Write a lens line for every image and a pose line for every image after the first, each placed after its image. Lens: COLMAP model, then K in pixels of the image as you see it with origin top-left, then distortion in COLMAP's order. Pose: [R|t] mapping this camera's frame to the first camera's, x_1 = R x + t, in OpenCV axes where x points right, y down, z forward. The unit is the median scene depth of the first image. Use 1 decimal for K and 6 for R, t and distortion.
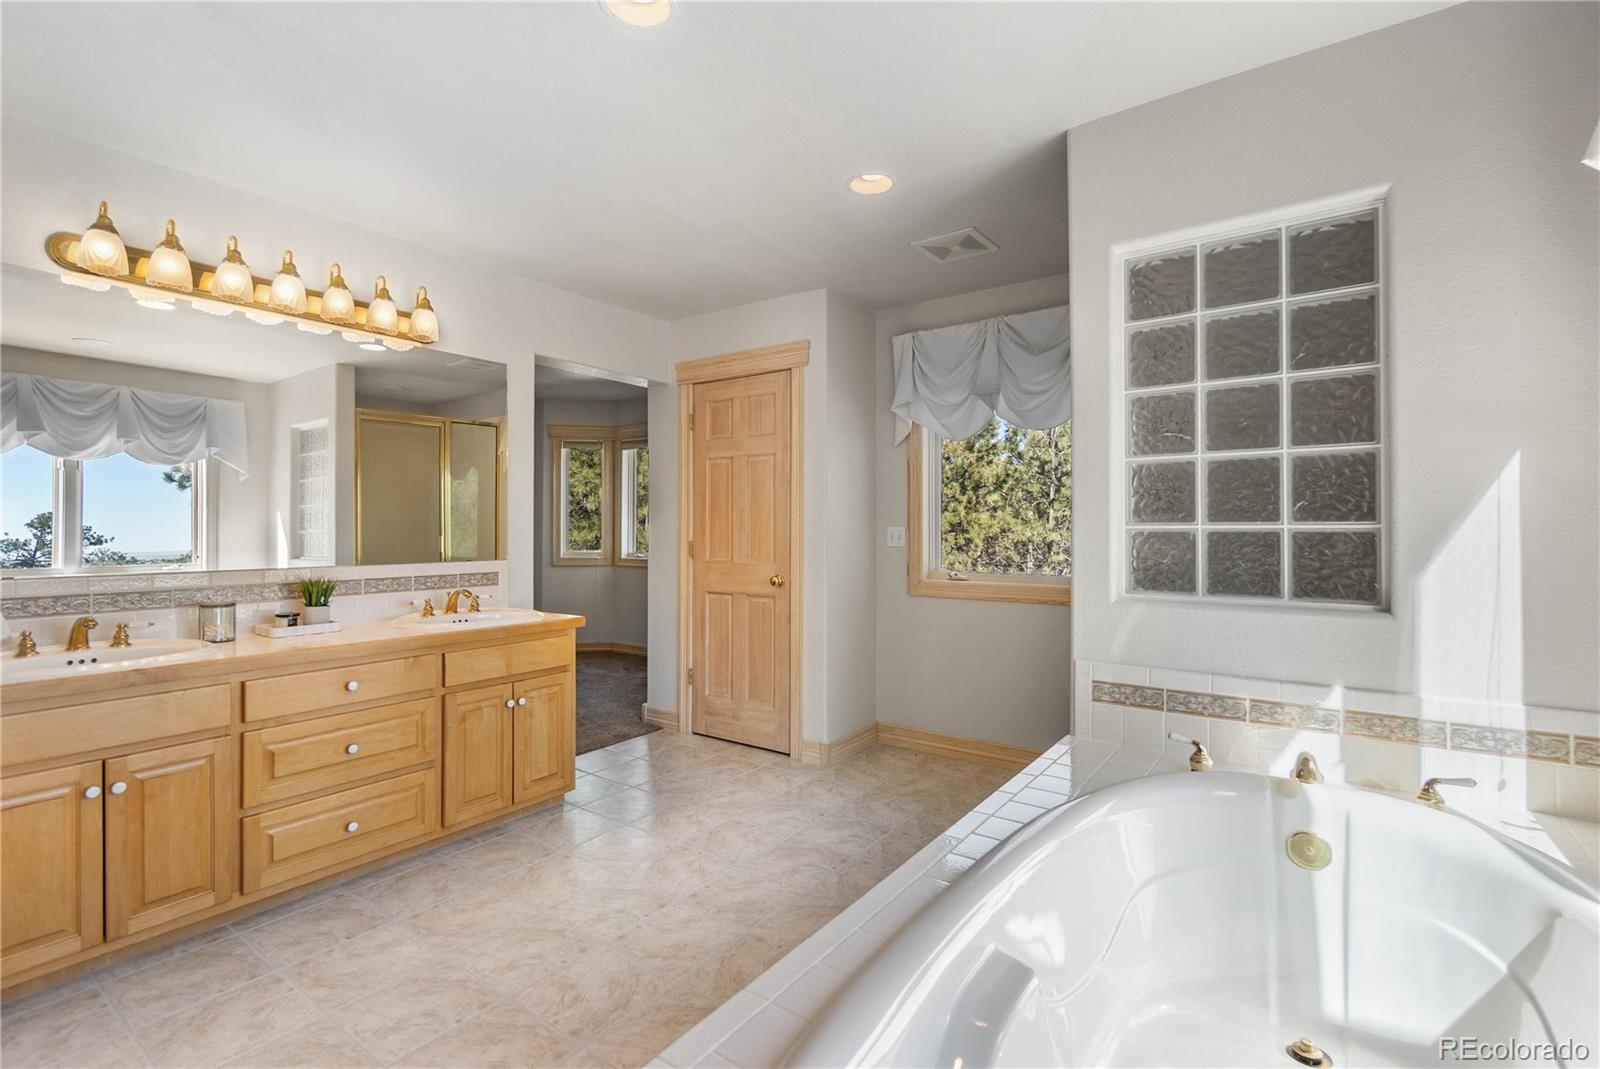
lens RADIAL K [[707.4, 0, 793.8], [0, 707.4, 526.6], [0, 0, 1]] dist [-0.000271, -0.000135]
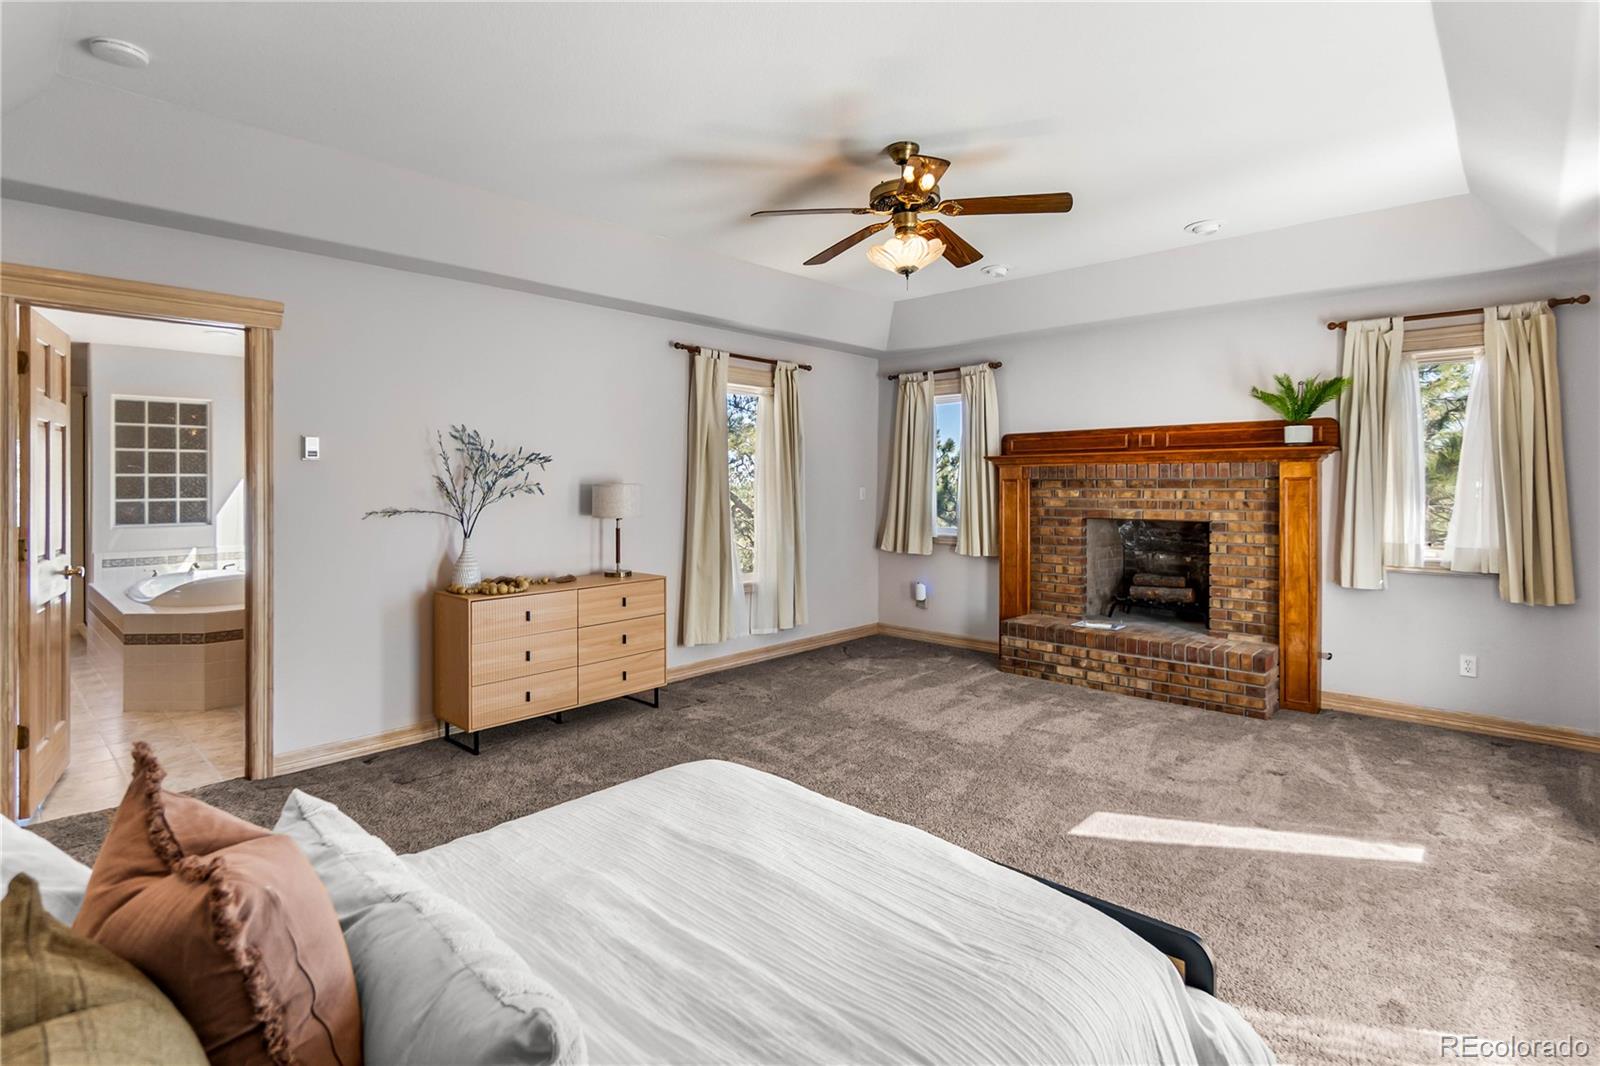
lens RADIAL K [[784.1, 0, 801.2], [0, 784.1, 488.5], [0, 0, 1]] dist [-0.001536, 0.000156]
pose [[0.132999, -0.002841, 0.991112, -2.223952], [-0.003847, 0.999987, 0.003382, -0.068054], [-0.991109, -0.004263, 0.132987, -2.052693]]
